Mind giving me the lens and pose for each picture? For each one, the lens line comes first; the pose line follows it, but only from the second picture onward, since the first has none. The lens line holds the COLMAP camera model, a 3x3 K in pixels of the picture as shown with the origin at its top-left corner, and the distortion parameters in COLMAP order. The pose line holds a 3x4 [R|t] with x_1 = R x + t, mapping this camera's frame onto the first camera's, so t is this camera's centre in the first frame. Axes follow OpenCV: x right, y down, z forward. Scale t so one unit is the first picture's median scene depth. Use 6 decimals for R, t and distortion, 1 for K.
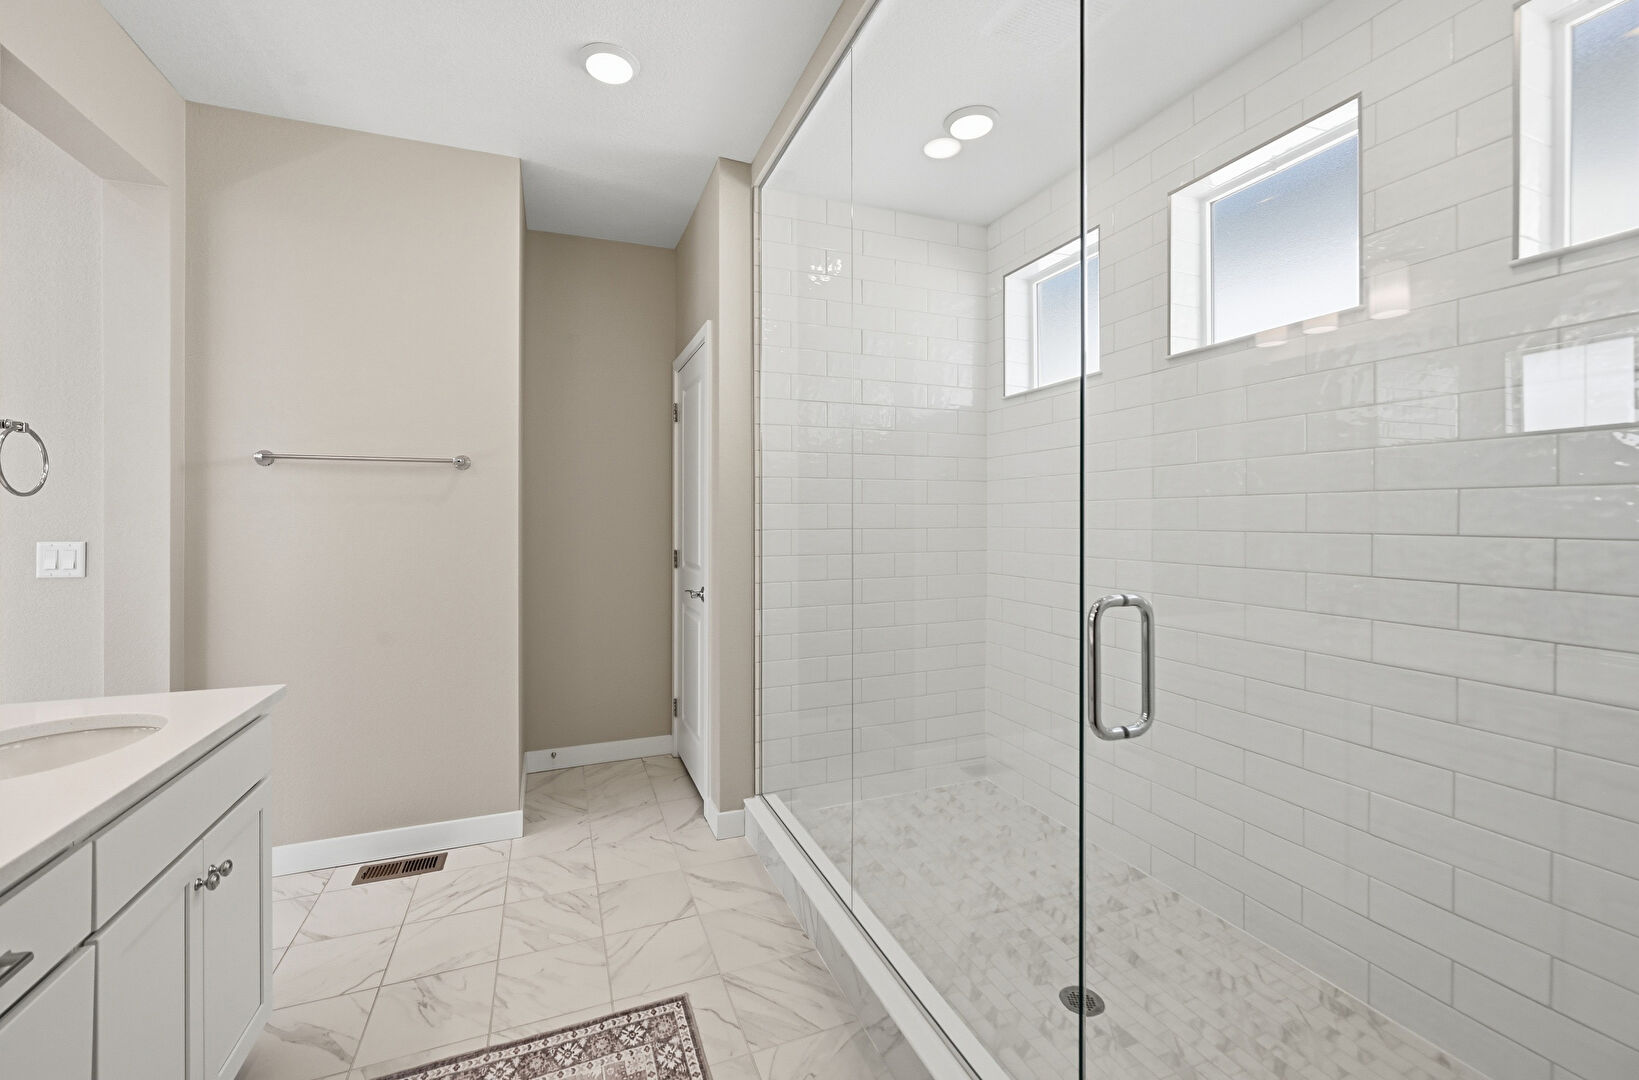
lens RADIAL K [[672.3, 0, 814.1], [0, 672.3, 519.0], [0, 0, 1]] dist [-0.000584, -0.000085]
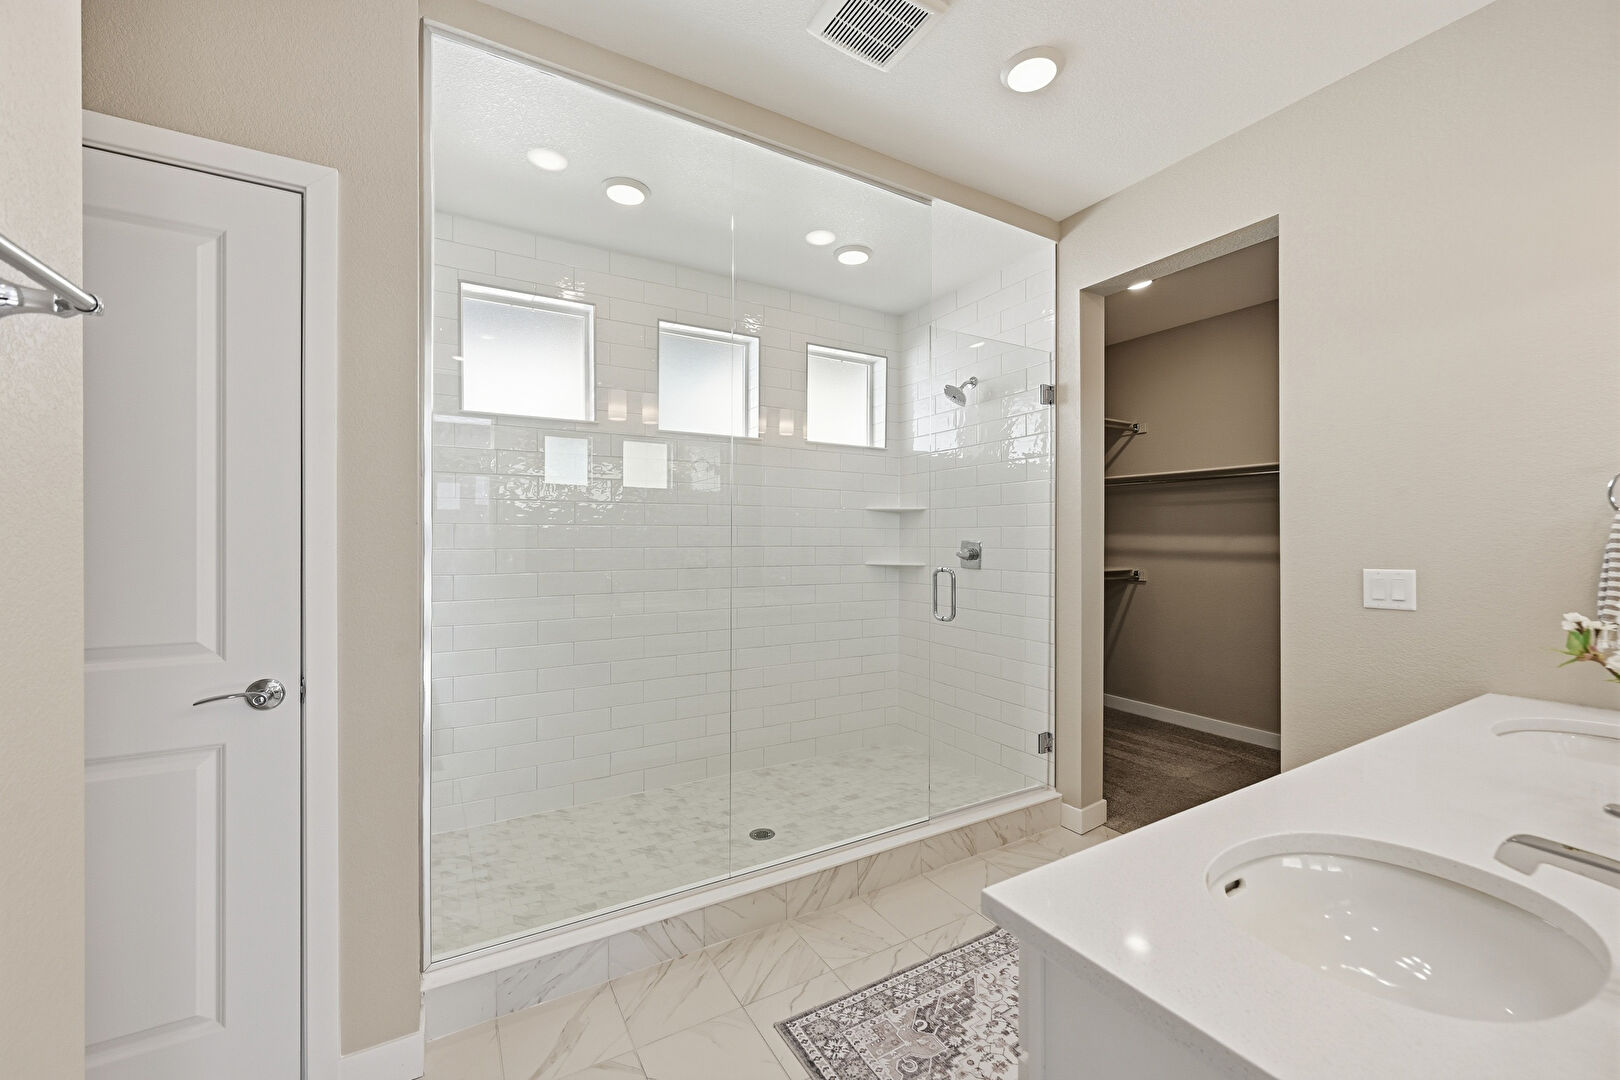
lens RADIAL K [[647.6, 0, 810.5], [0, 647.6, 533.6], [0, 0, 1]] dist [-0.001727, 0.000120]
pose [[-0.165633, 0.005330, 0.986173, -0.969107], [0.000501, 0.999986, -0.005321, -0.005040], [-0.986187, -0.000387, -0.165634, 0.944155]]
